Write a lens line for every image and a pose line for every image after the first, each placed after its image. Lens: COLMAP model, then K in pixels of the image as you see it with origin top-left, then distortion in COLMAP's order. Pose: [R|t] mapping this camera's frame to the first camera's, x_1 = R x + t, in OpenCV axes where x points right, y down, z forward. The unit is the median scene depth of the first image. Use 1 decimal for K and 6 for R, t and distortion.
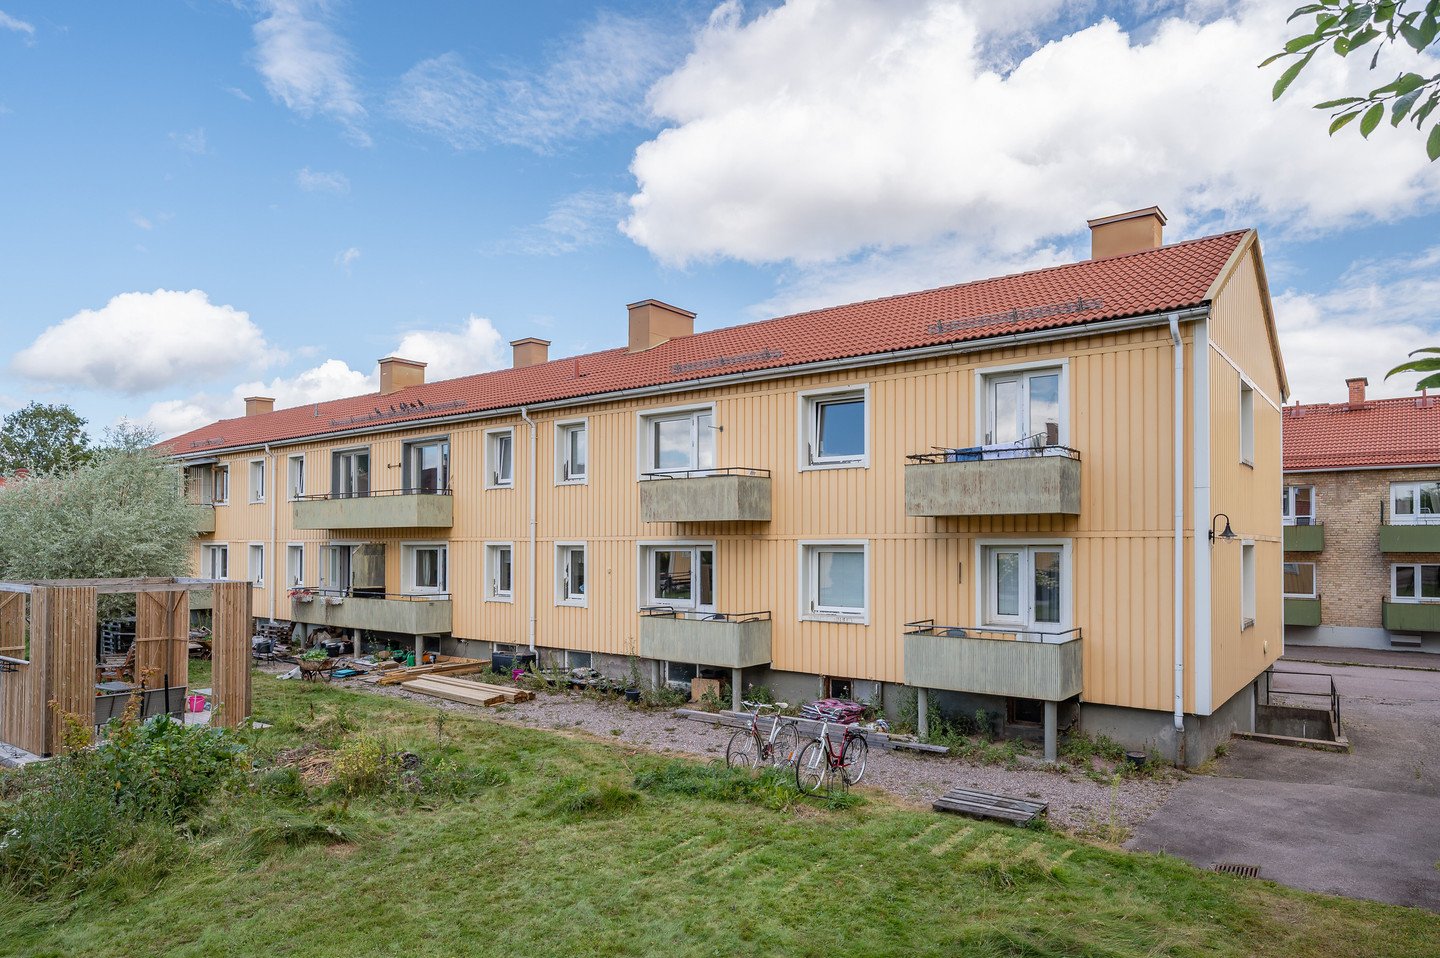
lens RADIAL K [[892.2, 0, 784.1], [0, 892.2, 479.5], [0, 0, 1]] dist [-0.001332, -0.000522]
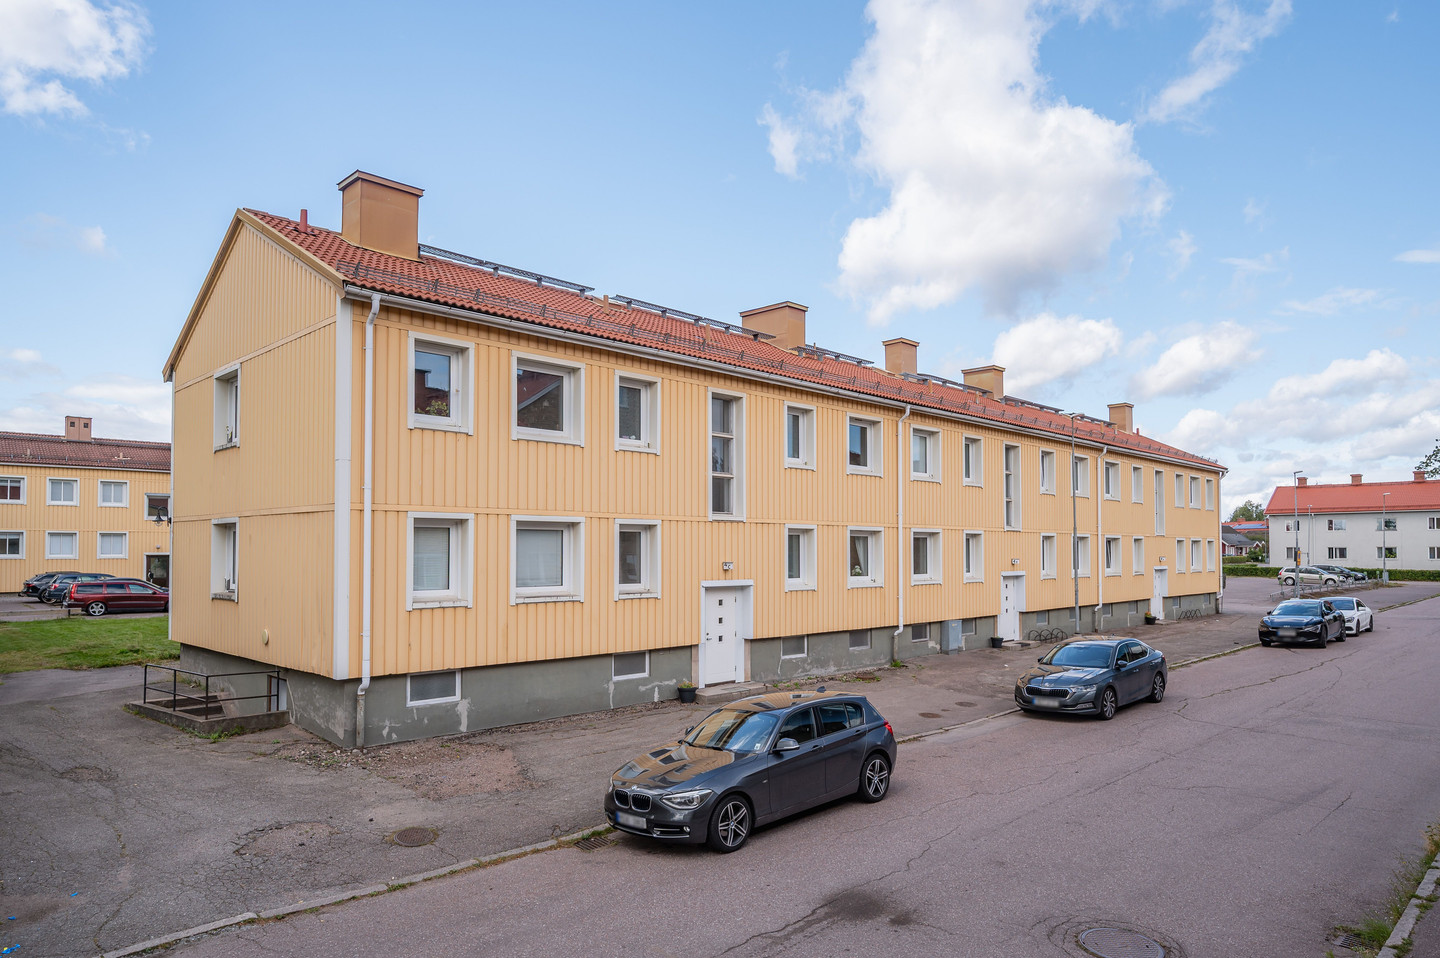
lens RADIAL K [[892.2, 0, 784.1], [0, 892.2, 479.5], [0, 0, 1]] dist [-0.001332, -0.000522]
pose [[0.131478, 0.060197, 0.989490, -0.913832], [-0.103813, 0.993502, -0.046647, 0.048944], [-0.985868, -0.096589, 0.136873, 0.660794]]
